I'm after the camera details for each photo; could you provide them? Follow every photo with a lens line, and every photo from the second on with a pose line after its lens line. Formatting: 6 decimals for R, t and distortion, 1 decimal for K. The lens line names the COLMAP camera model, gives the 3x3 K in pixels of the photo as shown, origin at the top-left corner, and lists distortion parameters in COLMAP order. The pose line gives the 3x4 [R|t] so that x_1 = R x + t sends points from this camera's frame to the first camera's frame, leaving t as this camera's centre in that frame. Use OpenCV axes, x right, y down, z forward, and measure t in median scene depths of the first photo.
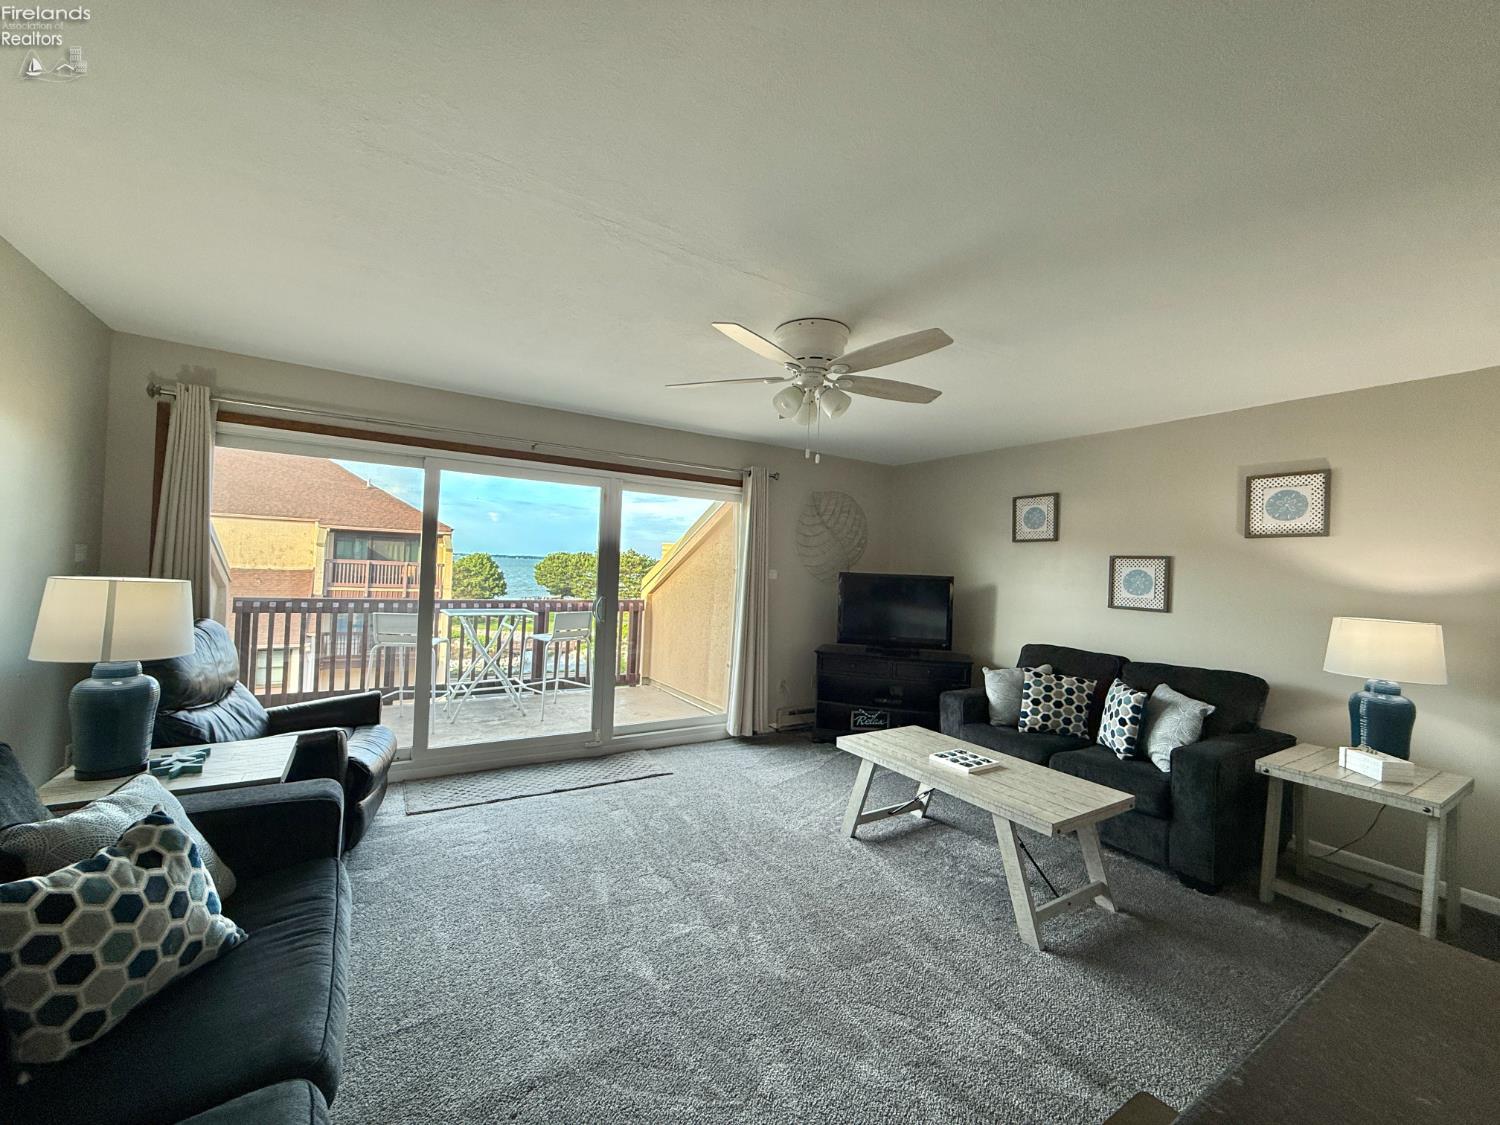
lens RADIAL K [[598.5, 0, 746.6], [0, 598.5, 559.4], [0, 0, 1]] dist [0.001919, 0.000017]
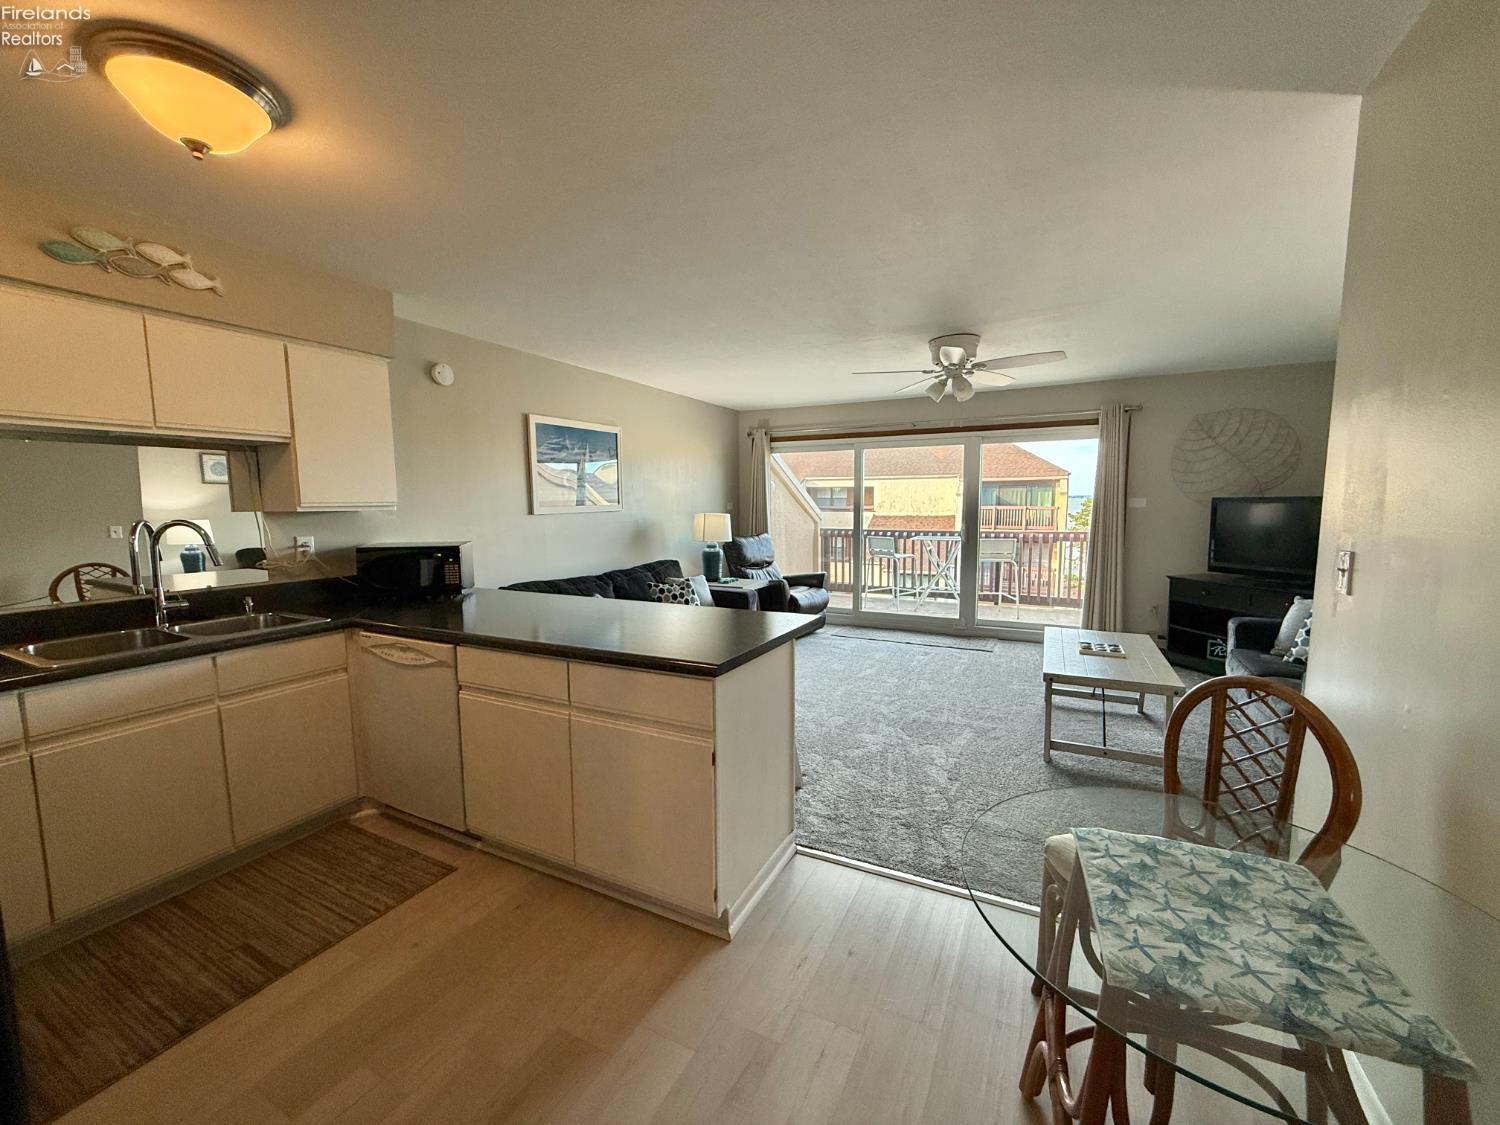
lens RADIAL K [[598.5, 0, 746.6], [0, 598.5, 559.4], [0, 0, 1]] dist [0.001919, 0.000017]
pose [[0.515922, 0.038495, -0.855770, 0.804727], [0.040634, 0.996766, 0.069335, 0.030949], [0.855671, -0.070544, 0.512689, -0.180053]]
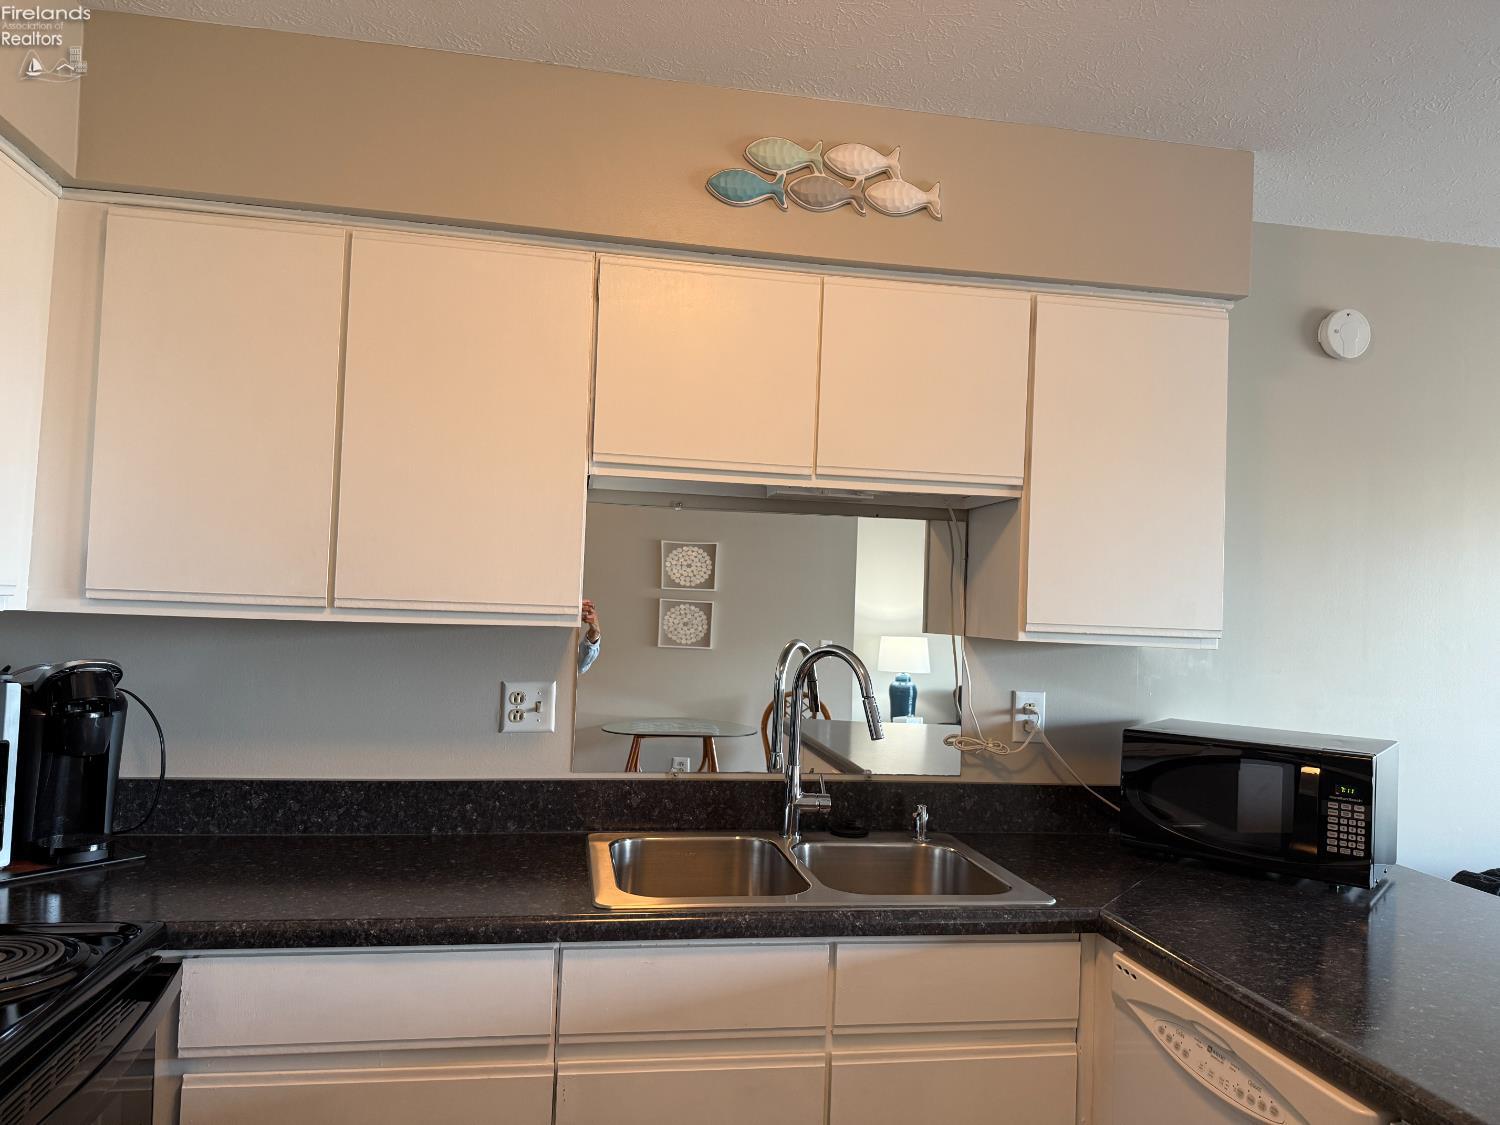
lens RADIAL K [[1044.1, 0, 755.1], [0, 1044.1, 572.0], [0, 0, 1]] dist [0.083486, -0.109913]
pose [[-0.364672, -0.082593, -0.927466, 0.514400], [-0.041612, 0.996509, -0.072380, 0.011945], [0.930206, 0.012199, -0.366836, -0.190375]]
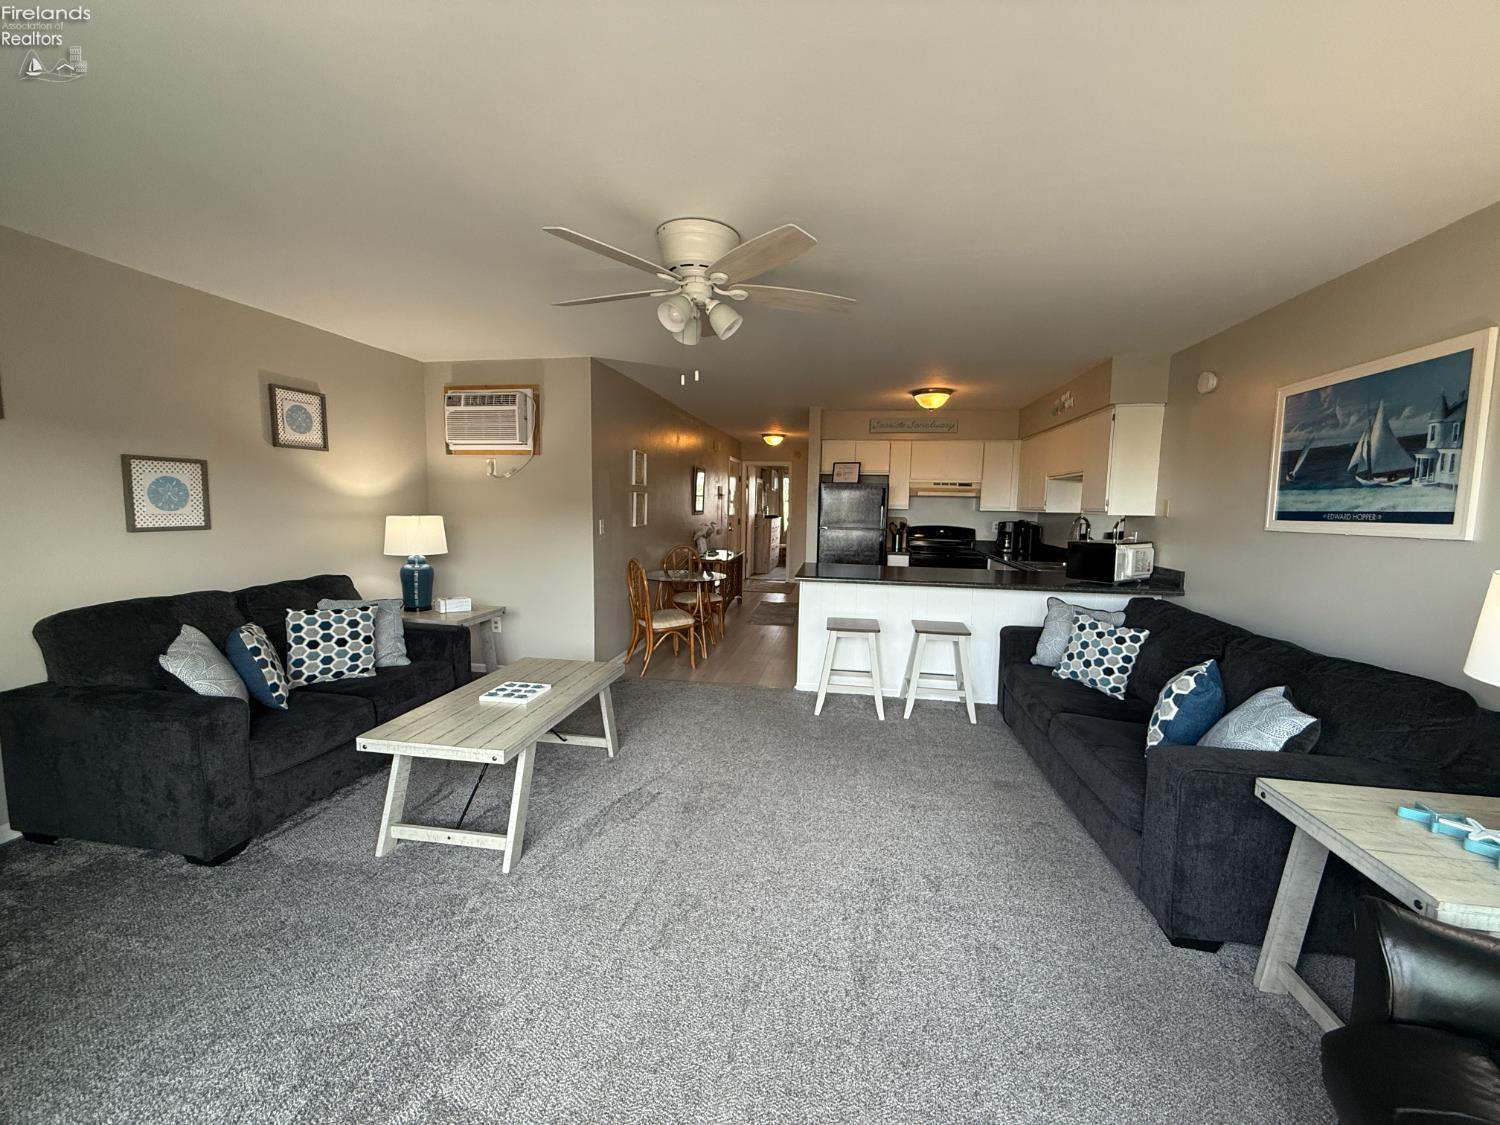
lens RADIAL K [[598.5, 0, 746.6], [0, 598.5, 559.4], [0, 0, 1]] dist [0.001919, 0.000017]
pose [[-0.747338, -0.117653, 0.653945, -0.406401], [-0.056626, 0.991895, 0.113741, -0.006086], [-0.662027, 0.047973, -0.747943, 1.146059]]
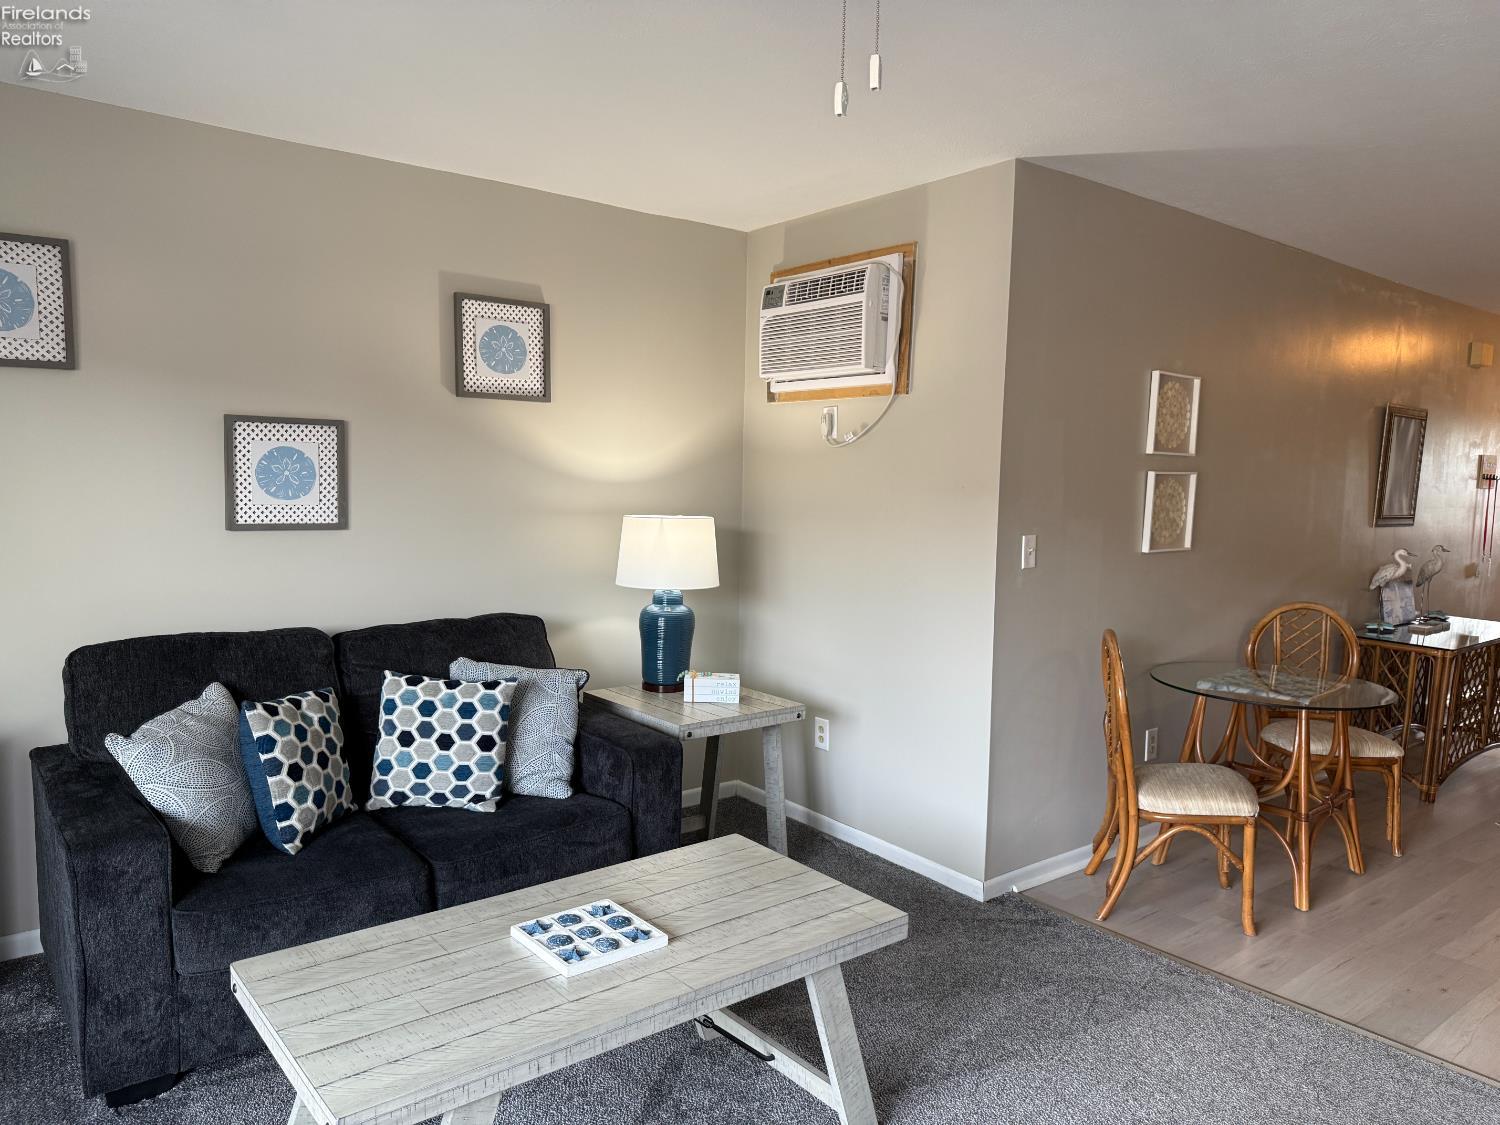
lens RADIAL K [[1044.1, 0, 755.1], [0, 1044.1, 572.0], [0, 0, 1]] dist [0.083486, -0.109913]
pose [[-0.123093, -0.139623, 0.982524, -0.262886], [-0.042681, 0.989882, 0.135322, -0.014884], [-0.991477, -0.025278, -0.127807, 0.770638]]
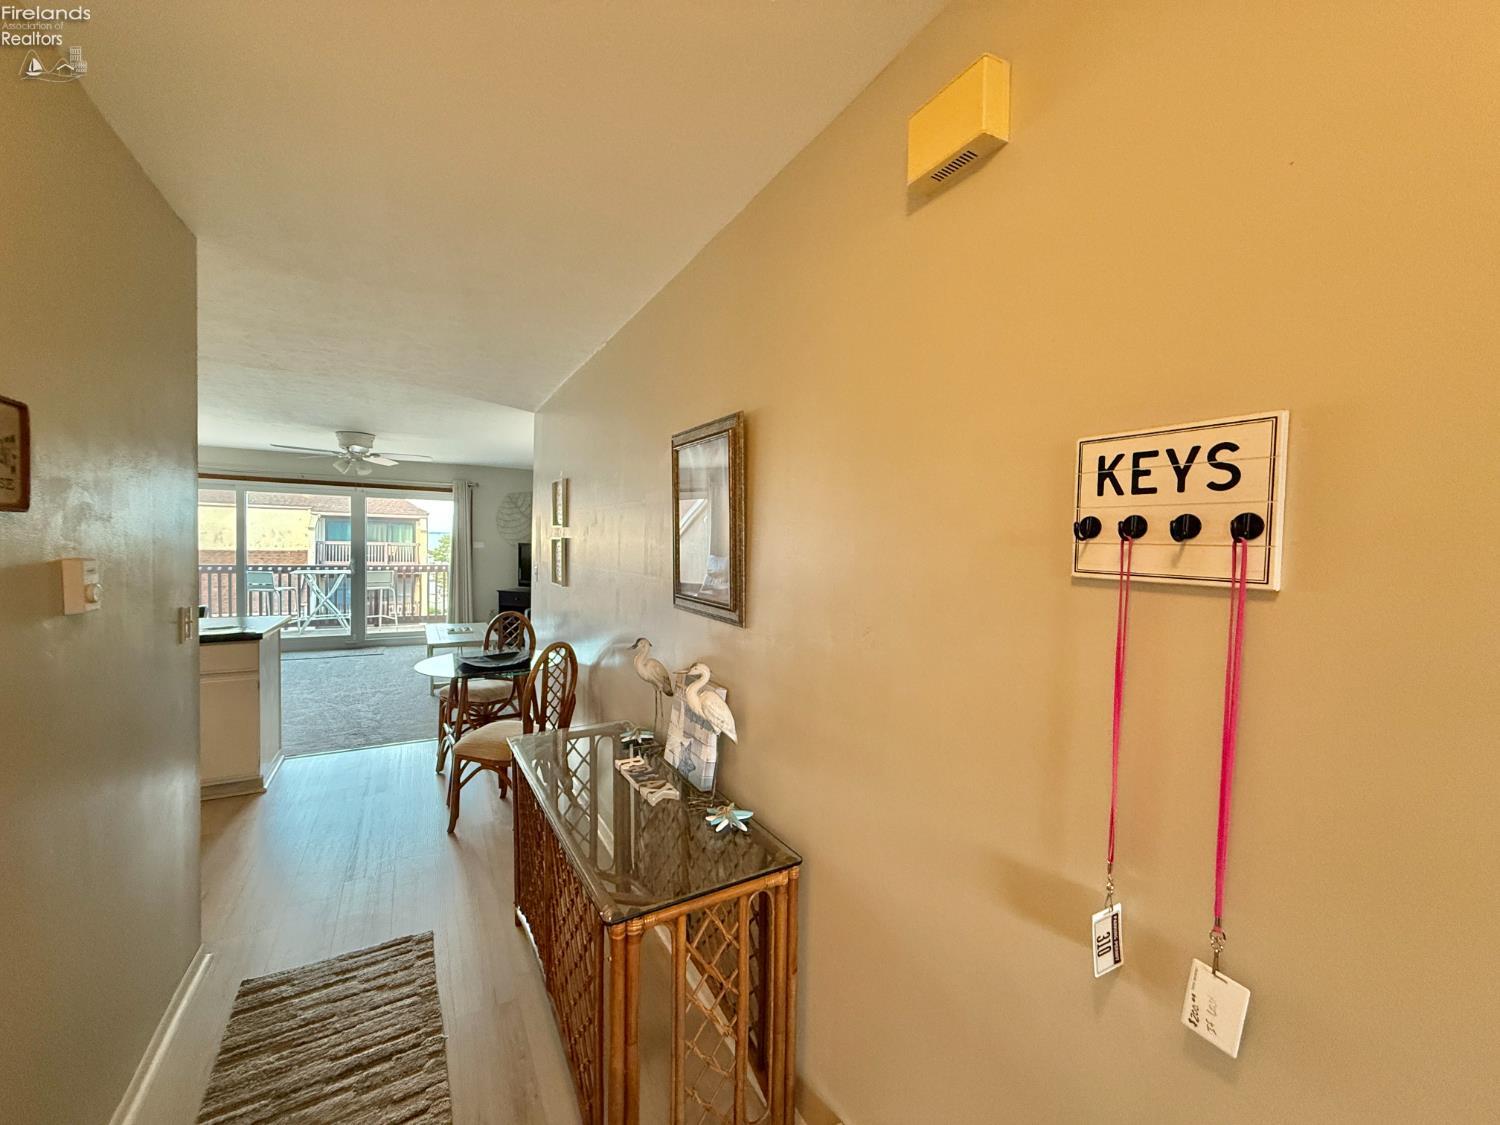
lens RADIAL K [[592.8, 0, 750.0], [0, 592.8, 562.5], [0, 0, 1]] dist [-0.000183, -0.000504]
pose [[0.999167, -0.016533, -0.037311, 1.149930], [0.018288, 0.998719, 0.047184, 0.013090], [0.036483, -0.047827, 0.998189, -0.813411]]
